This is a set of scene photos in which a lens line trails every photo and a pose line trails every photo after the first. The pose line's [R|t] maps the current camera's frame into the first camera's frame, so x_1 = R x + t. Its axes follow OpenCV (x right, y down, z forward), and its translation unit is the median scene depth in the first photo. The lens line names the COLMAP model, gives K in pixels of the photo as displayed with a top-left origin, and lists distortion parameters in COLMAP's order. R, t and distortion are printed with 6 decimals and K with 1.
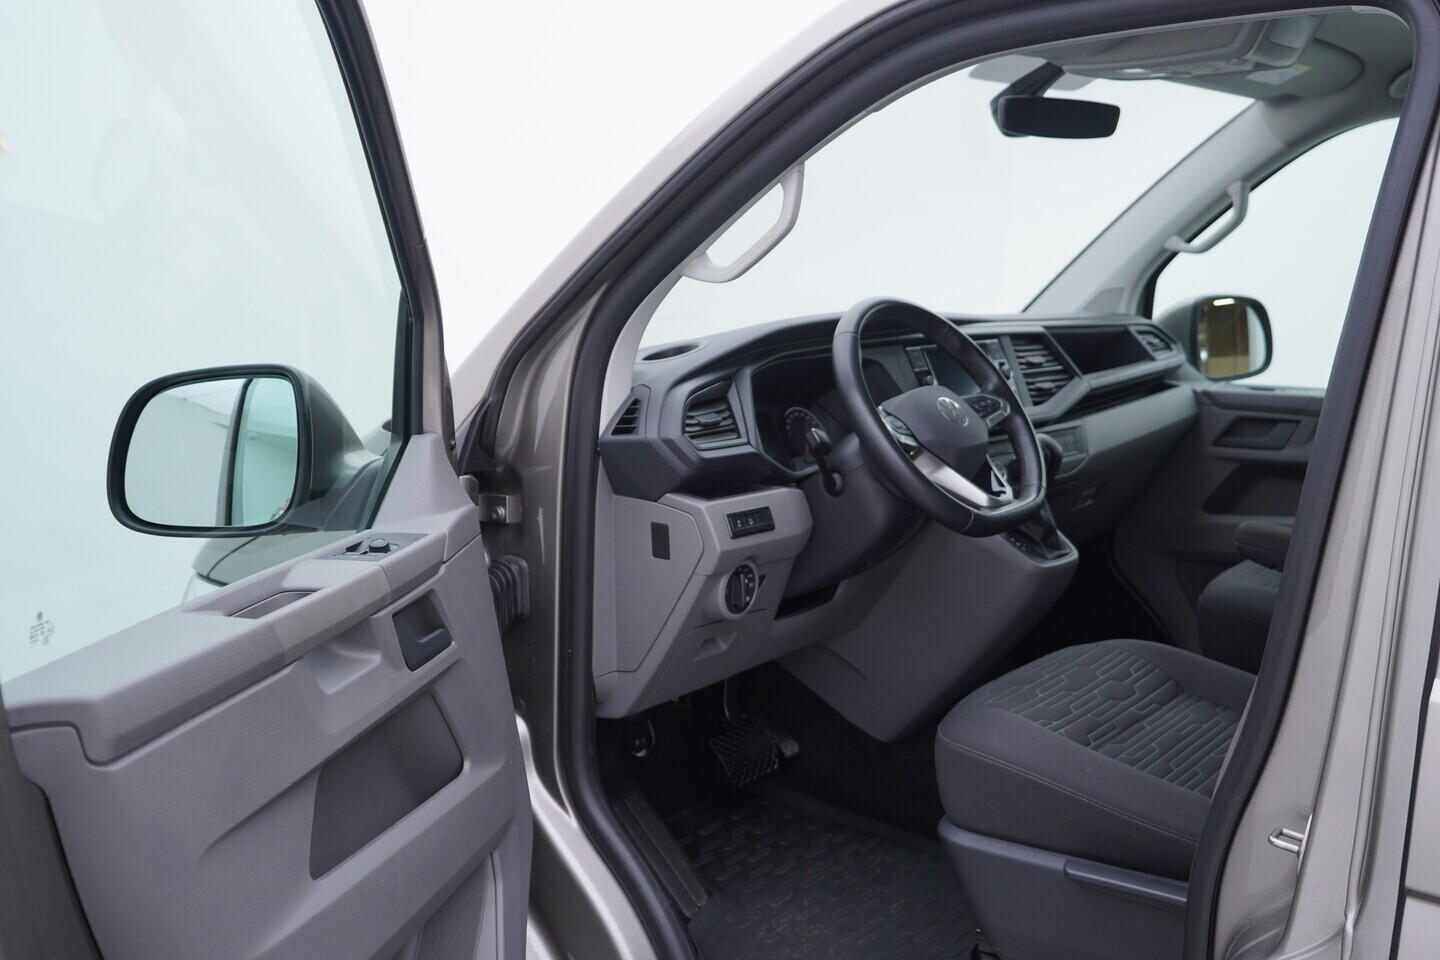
lens RADIAL K [[1490.8, 0, 720.0], [0, 1490.8, 480.0], [0, 0, 1]] dist [-0.001231, 0.031544]
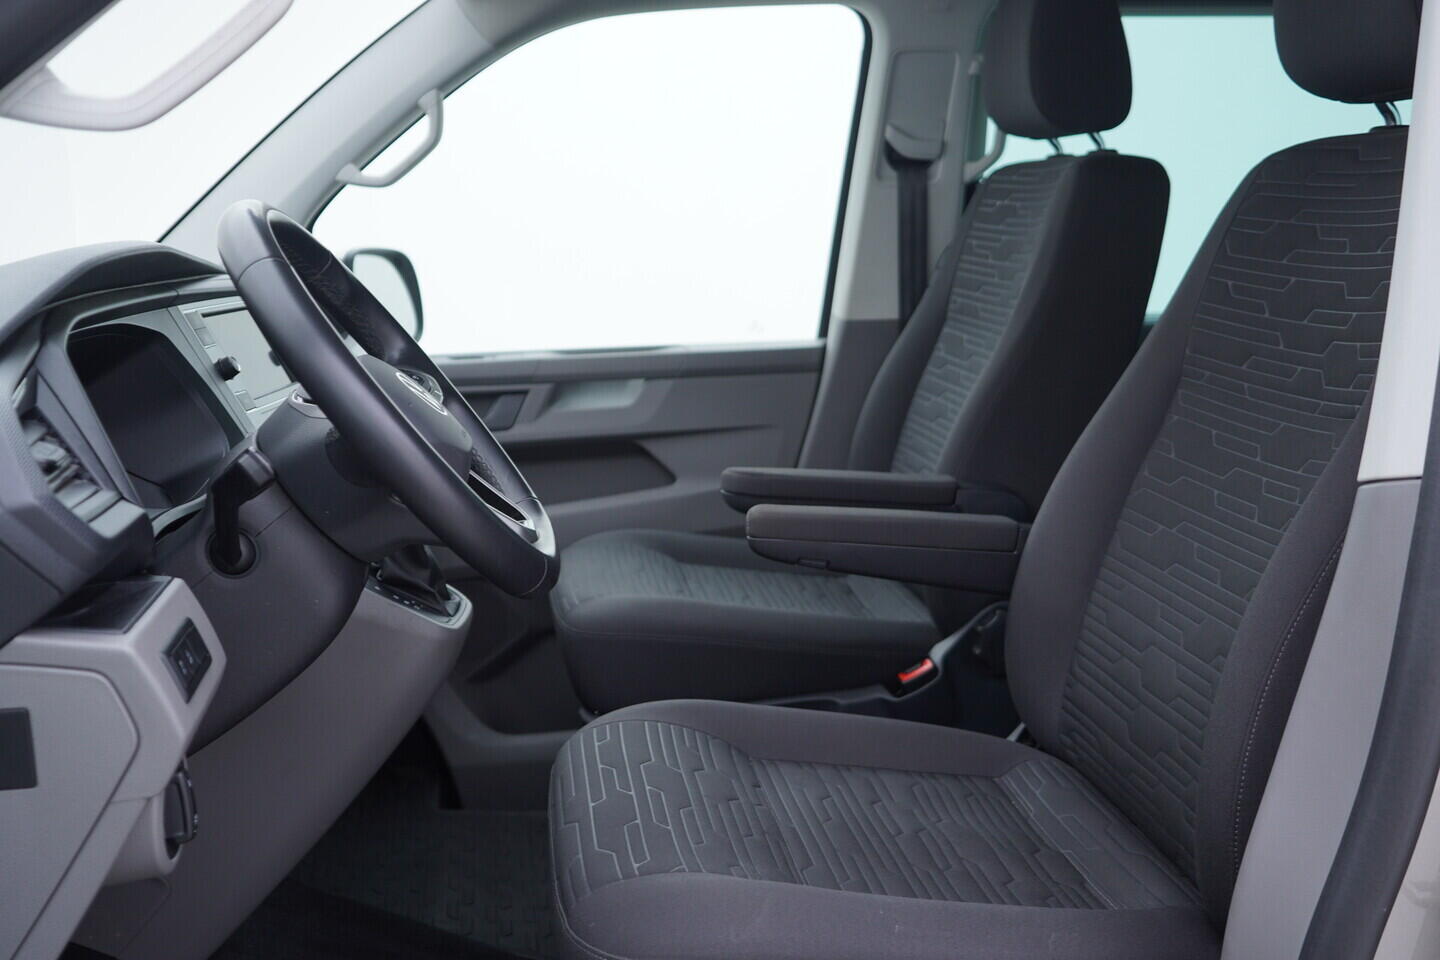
lens RADIAL K [[1490.8, 0, 720.0], [0, 1490.8, 480.0], [0, 0, 1]] dist [-0.001231, 0.031544]
pose [[0.676360, -0.133172, 0.724432, -0.136247], [0.139192, 0.988908, 0.051836, -0.019371], [-0.723300, 0.065775, 0.687394, 0.373161]]
